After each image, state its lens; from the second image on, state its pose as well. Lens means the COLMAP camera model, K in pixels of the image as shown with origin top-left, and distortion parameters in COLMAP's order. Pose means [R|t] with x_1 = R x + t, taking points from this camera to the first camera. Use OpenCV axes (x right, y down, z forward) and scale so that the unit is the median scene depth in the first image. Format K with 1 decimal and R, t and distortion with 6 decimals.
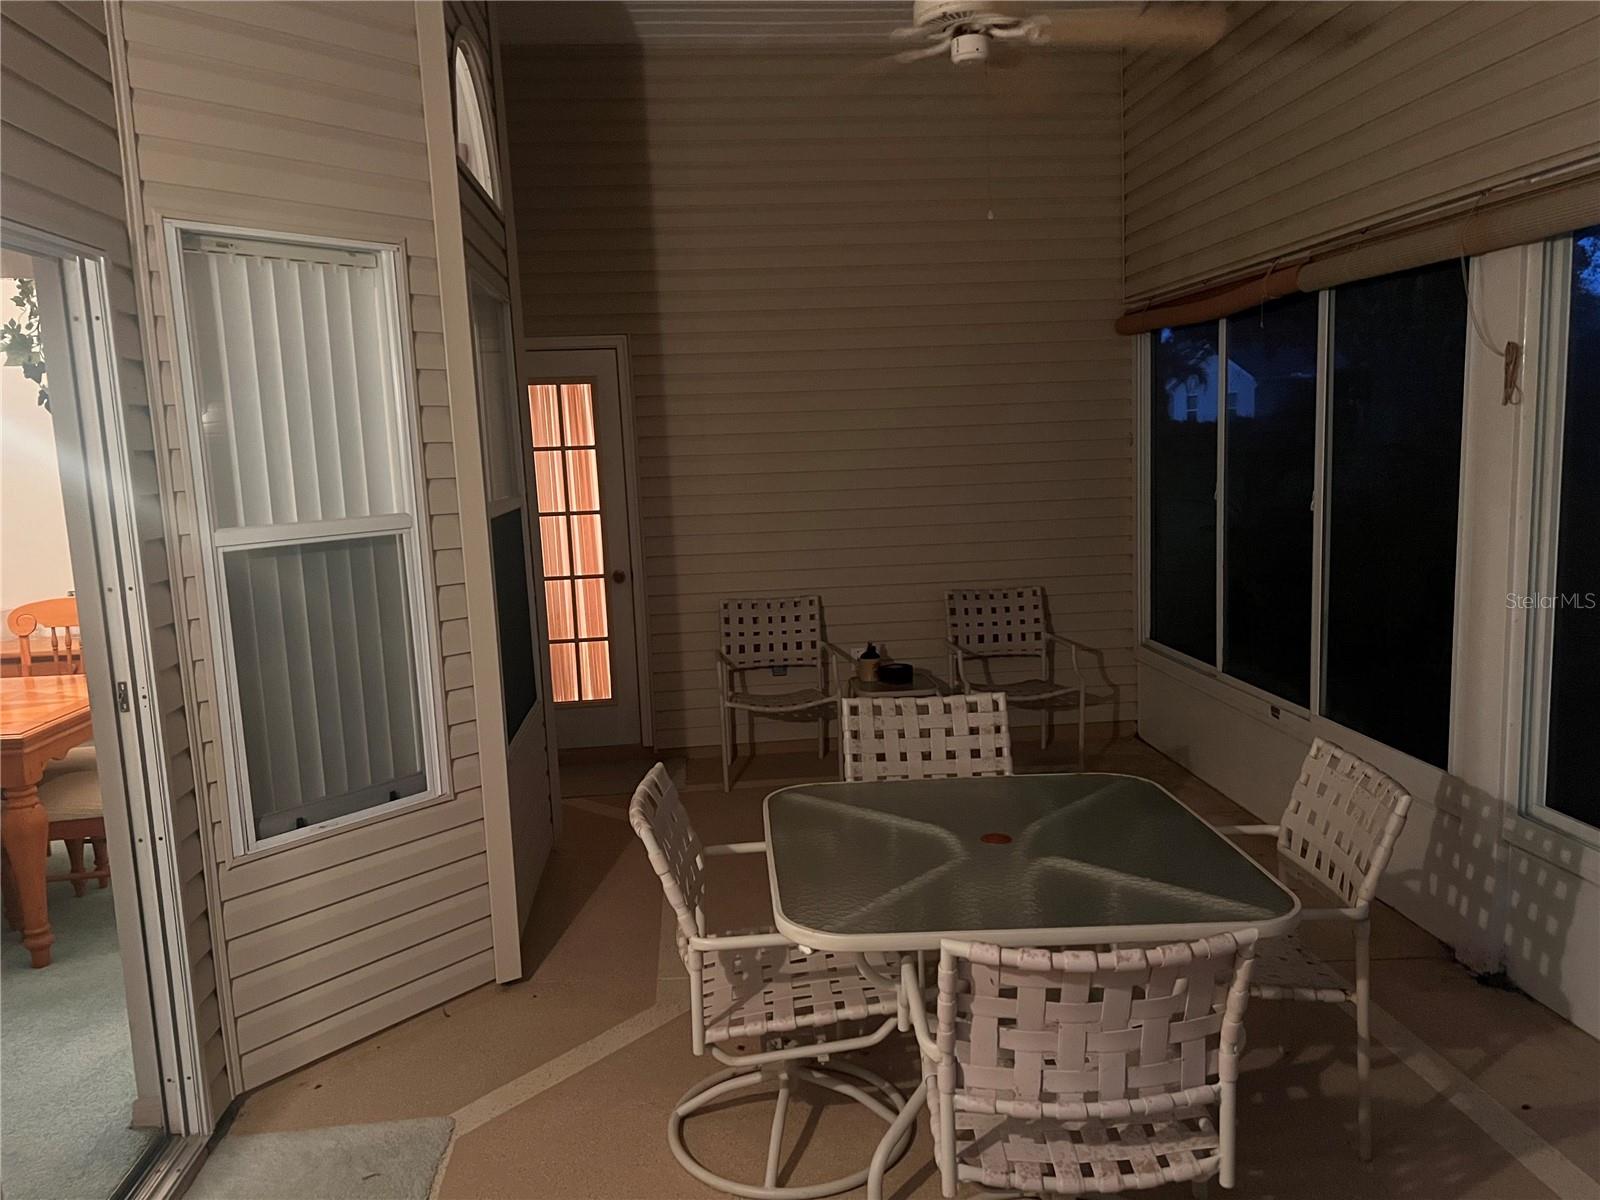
lens RADIAL K [[1198.7, 0, 808.4], [0, 1198.7, 603.2], [0, 0, 1]] dist [0.054259, -0.061457]
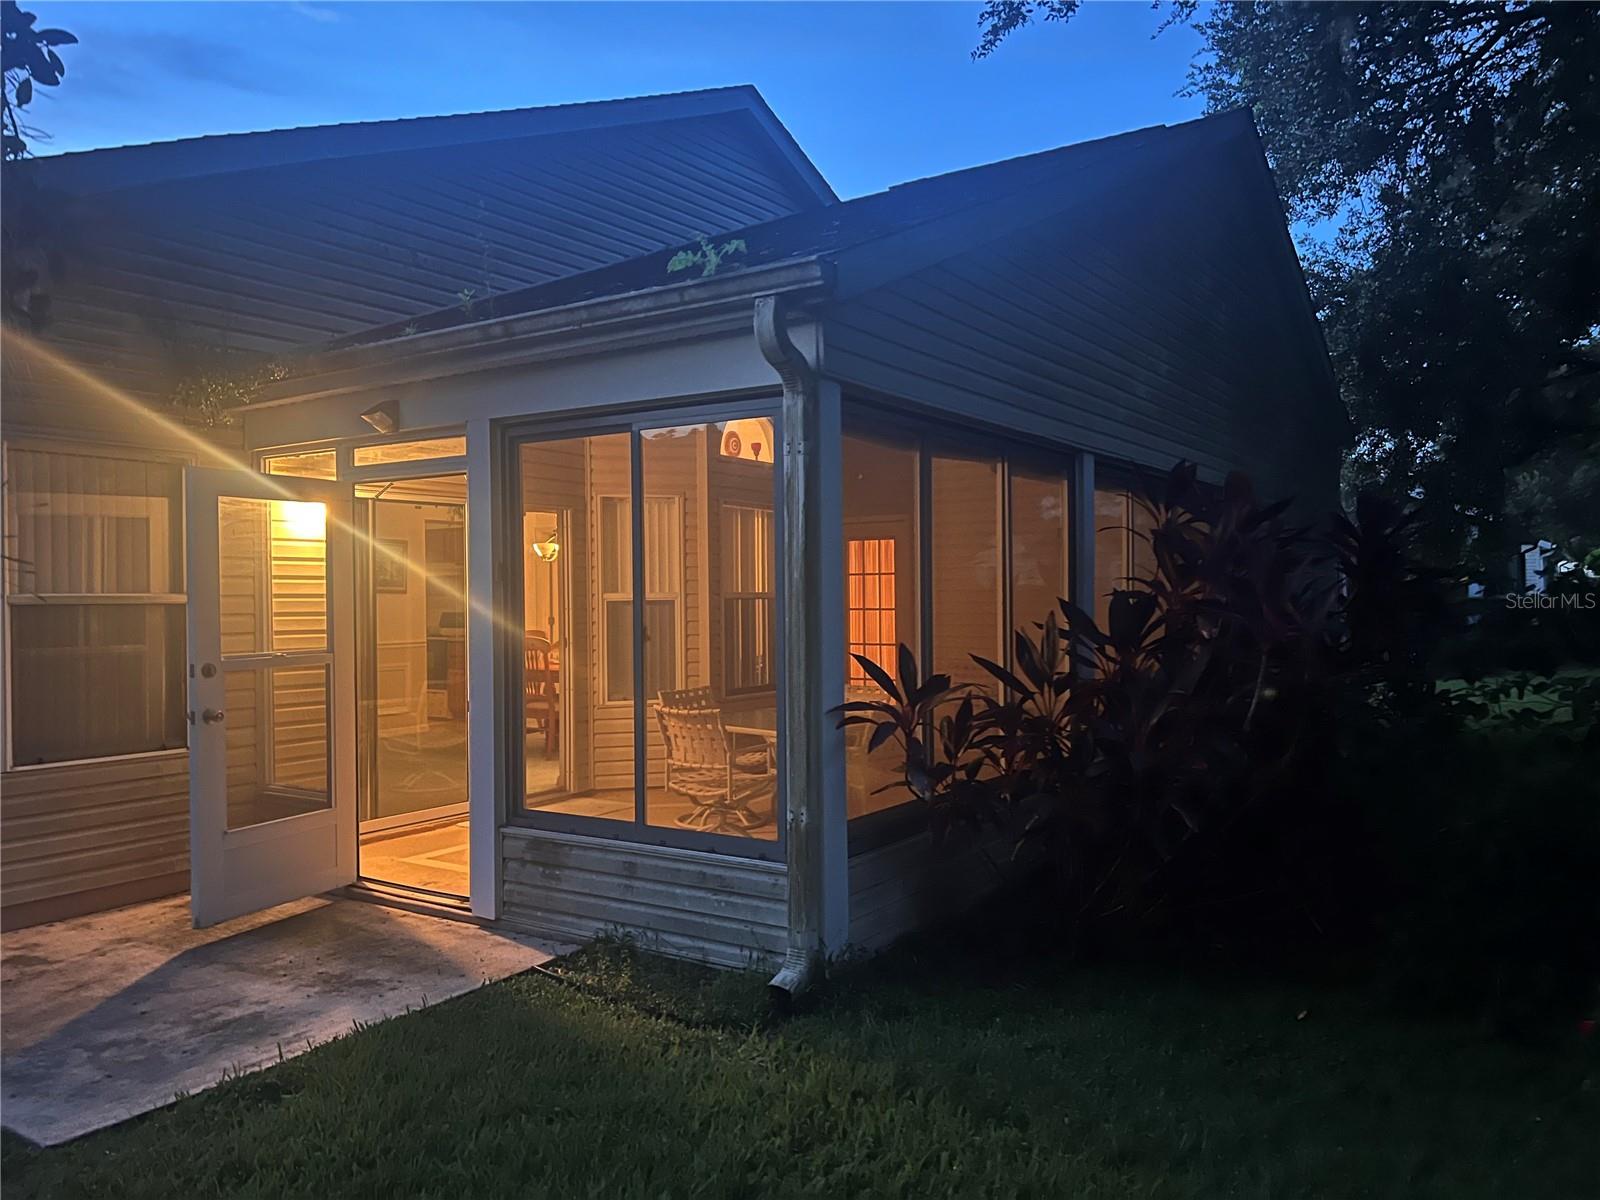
lens RADIAL K [[1198.7, 0, 808.4], [0, 1198.7, 603.2], [0, 0, 1]] dist [0.054259, -0.061457]
pose [[0.771757, 0.037151, -0.634832, 1.587079], [-0.107958, 0.991455, -0.073223, 0.113256], [0.626687, 0.125045, 0.769173, -0.869348]]
